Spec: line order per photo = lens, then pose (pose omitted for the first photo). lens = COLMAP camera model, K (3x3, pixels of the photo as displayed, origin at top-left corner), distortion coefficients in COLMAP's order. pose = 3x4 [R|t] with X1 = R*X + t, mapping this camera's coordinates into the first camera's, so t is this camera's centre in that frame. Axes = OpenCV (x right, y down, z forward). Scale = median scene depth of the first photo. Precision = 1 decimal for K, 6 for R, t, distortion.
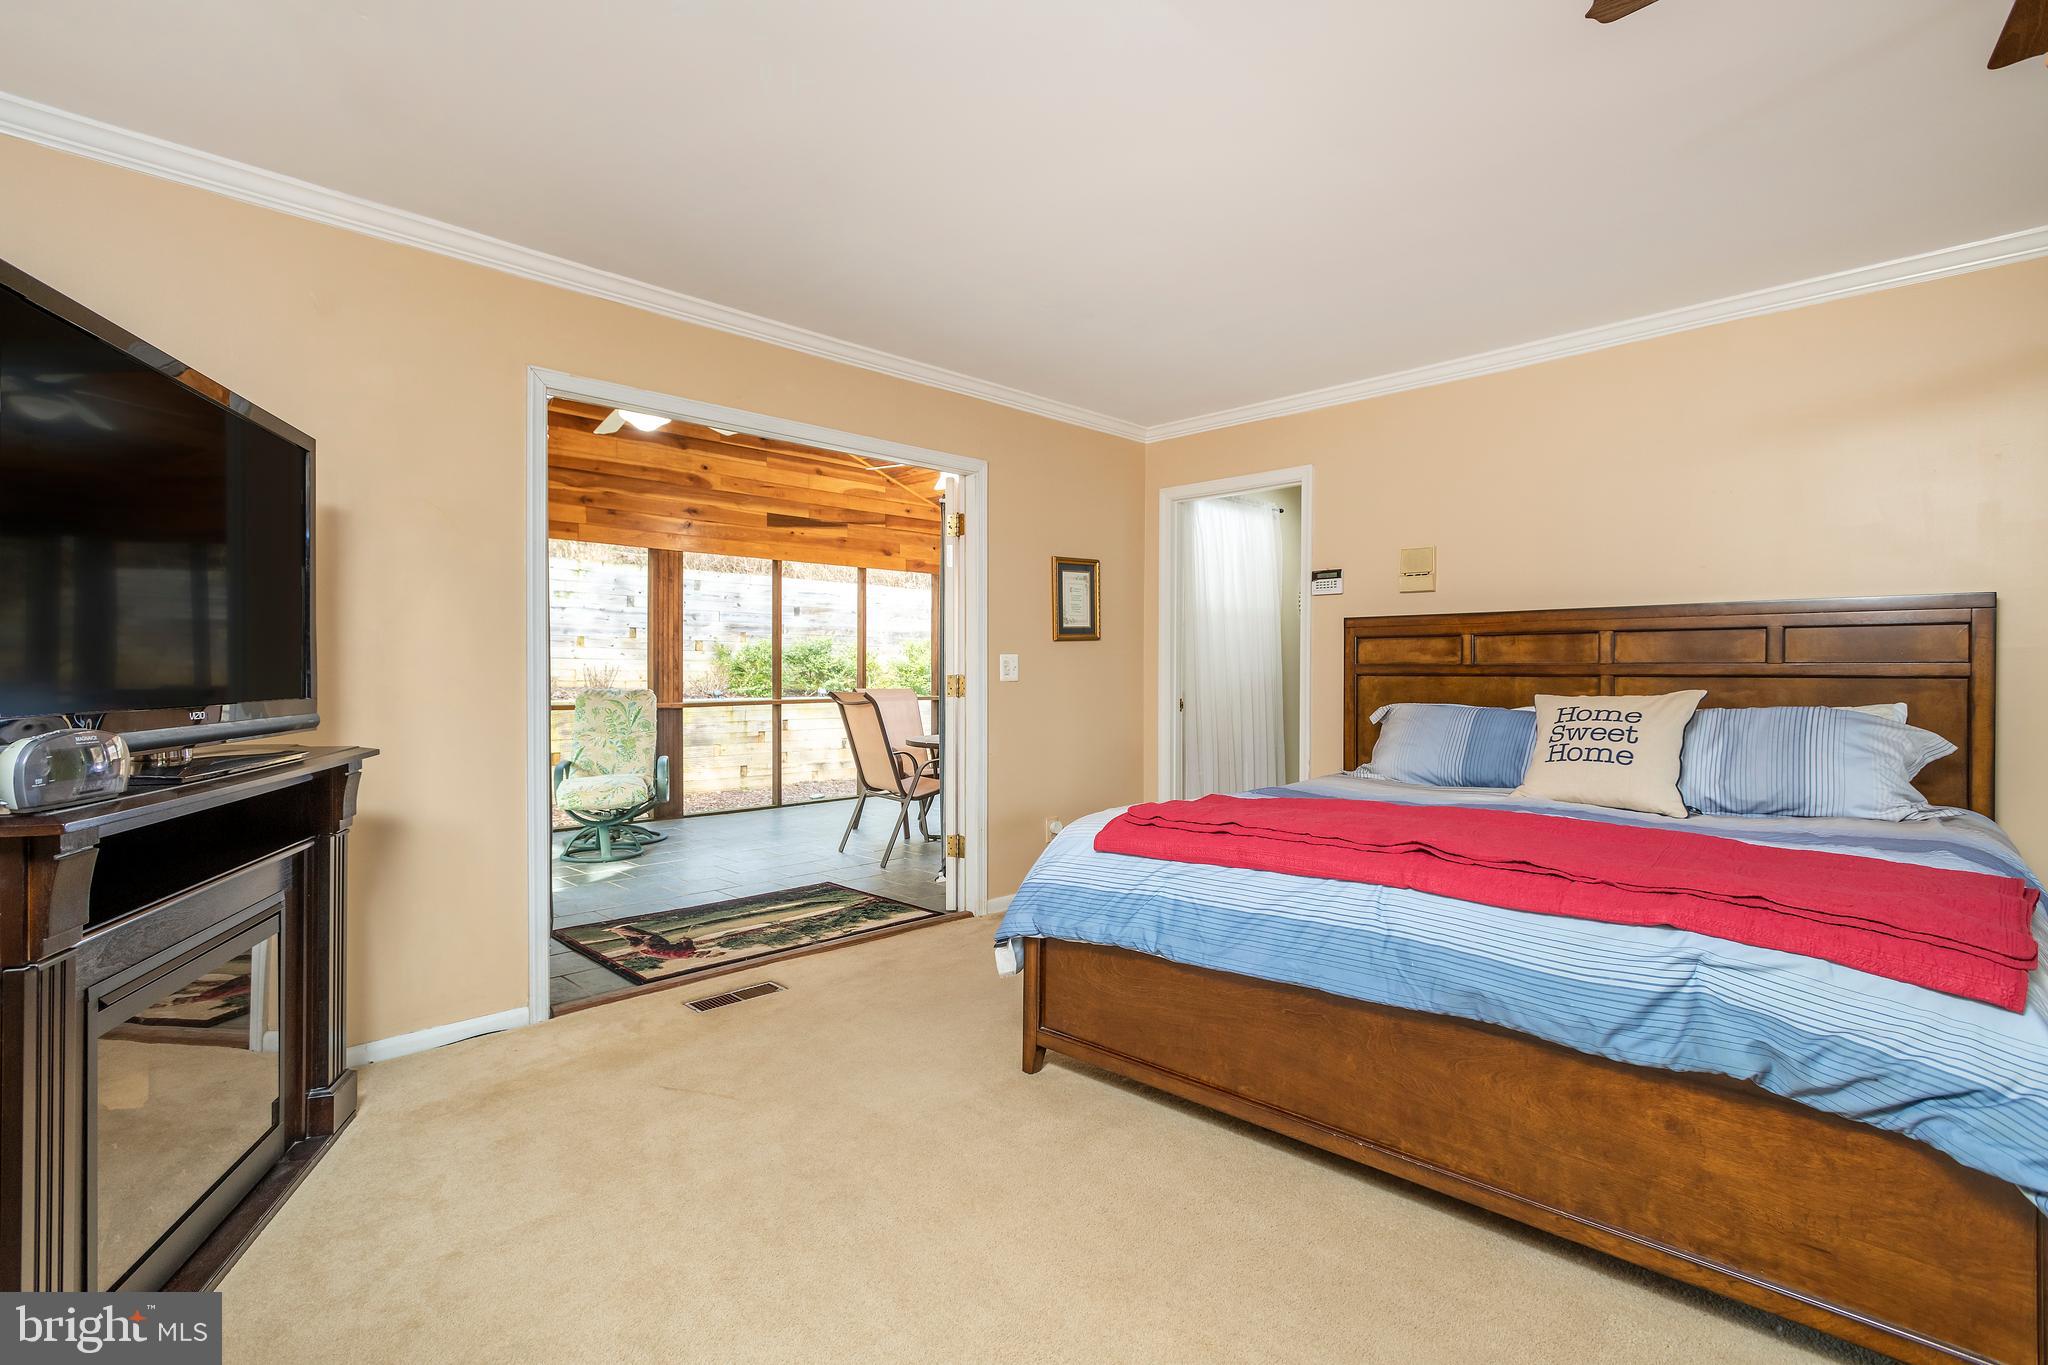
lens RADIAL K [[1001.0, 0, 954.6], [0, 1001.0, 692.2], [0, 0, 1]] dist [0.016764, -0.001799]
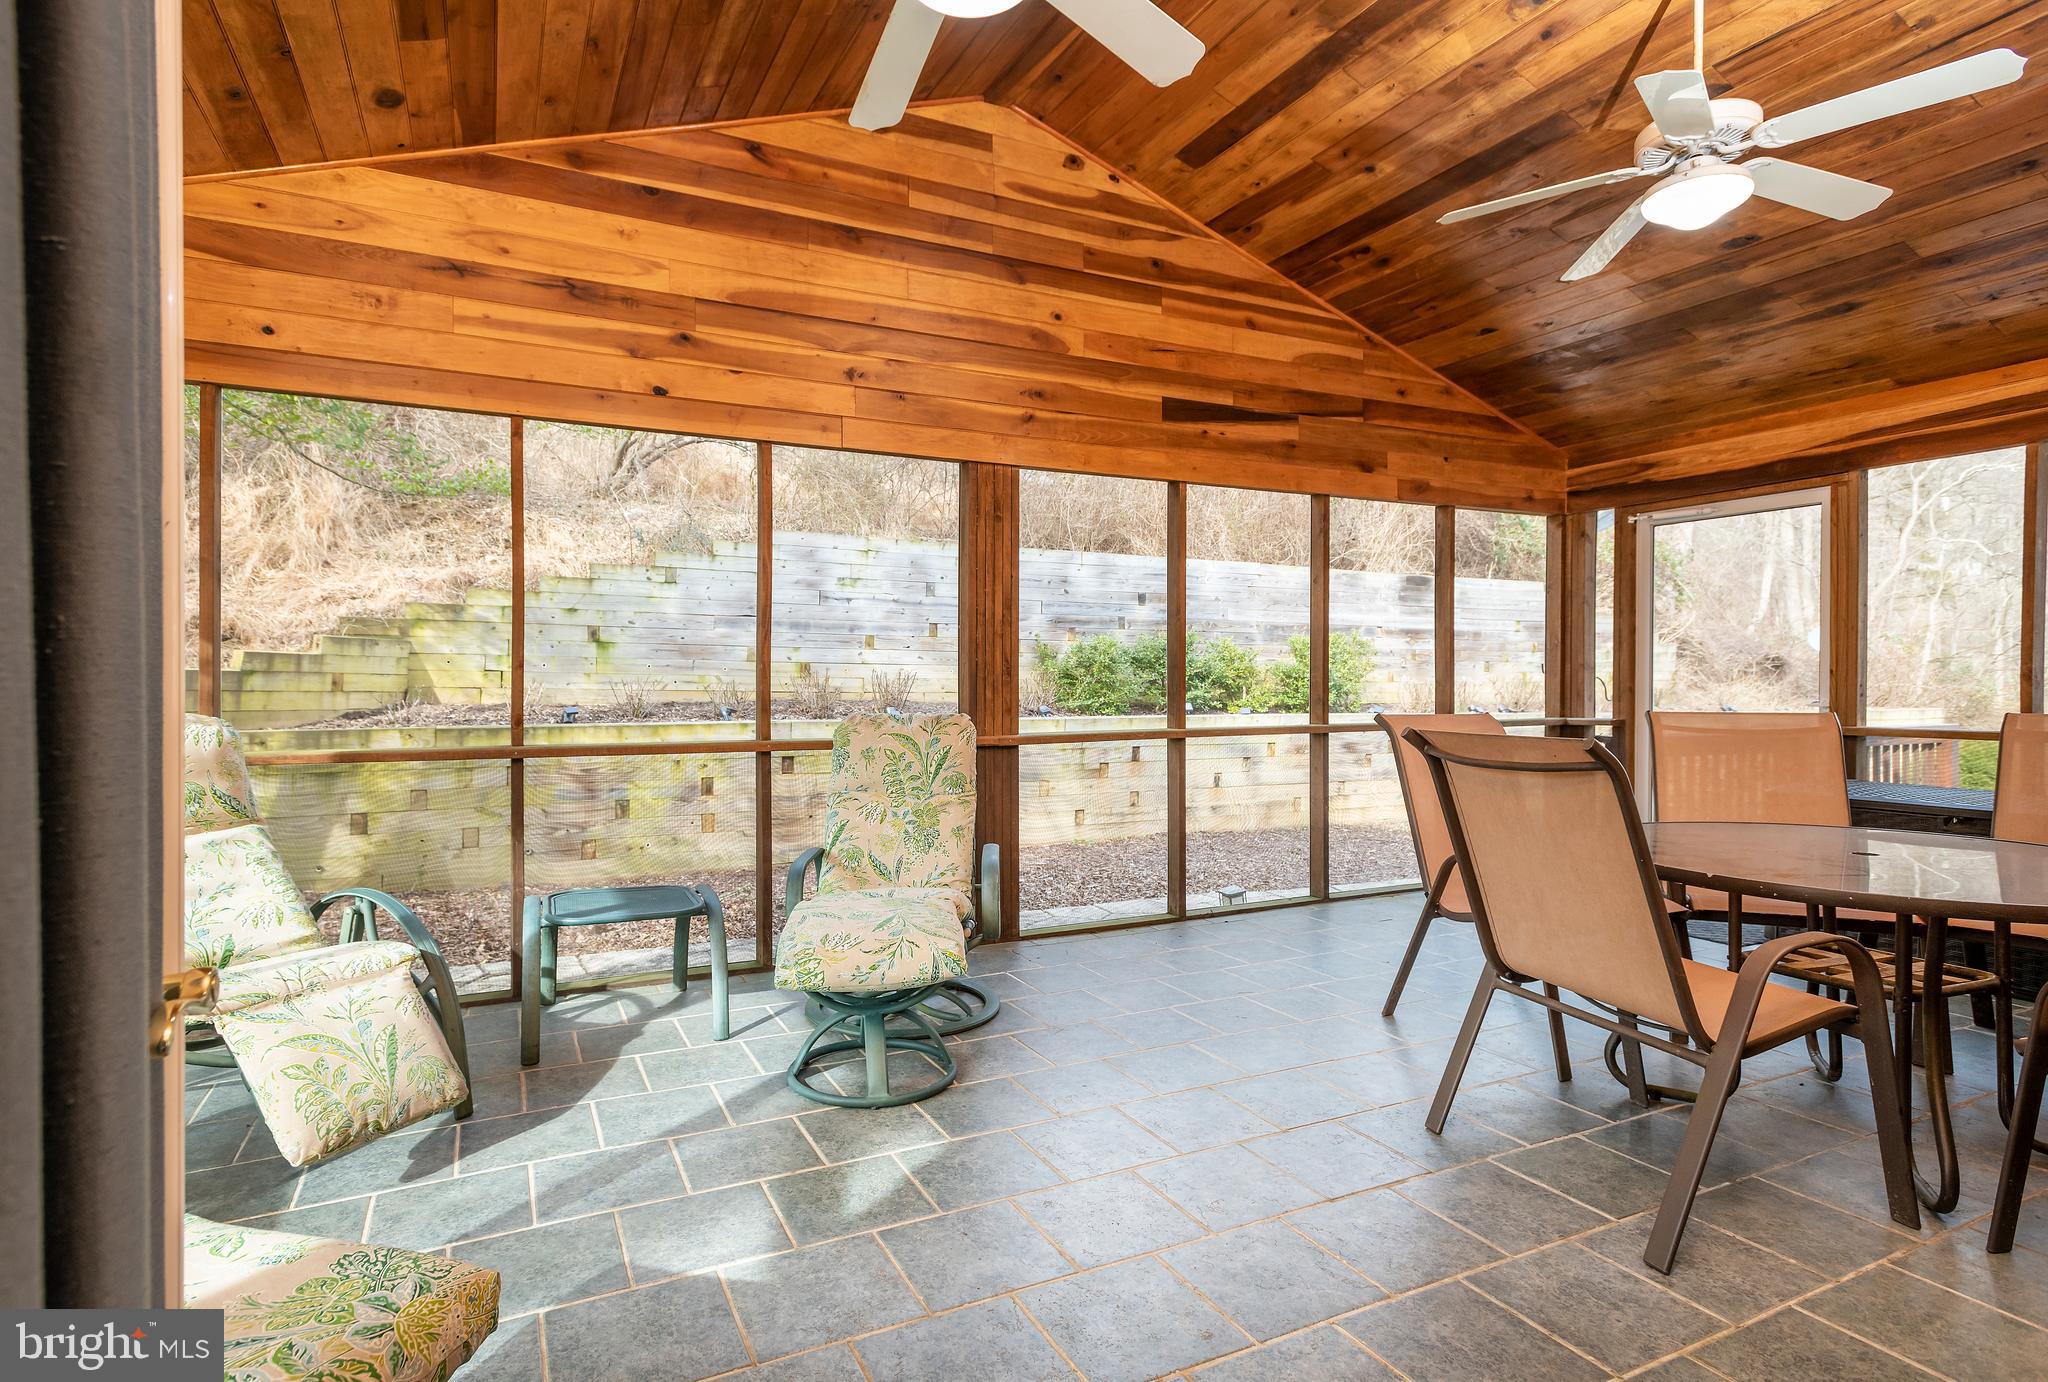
lens RADIAL K [[1073.4, 0, 1022.2], [0, 1073.4, 697.4], [0, 0, 1]] dist [0.005008, 0.000585]
pose [[0.974163, 0.000445, -0.225846, -0.126706], [-0.001294, 0.999993, -0.003613, -0.008212], [0.225843, 0.003812, 0.974156, 0.394325]]
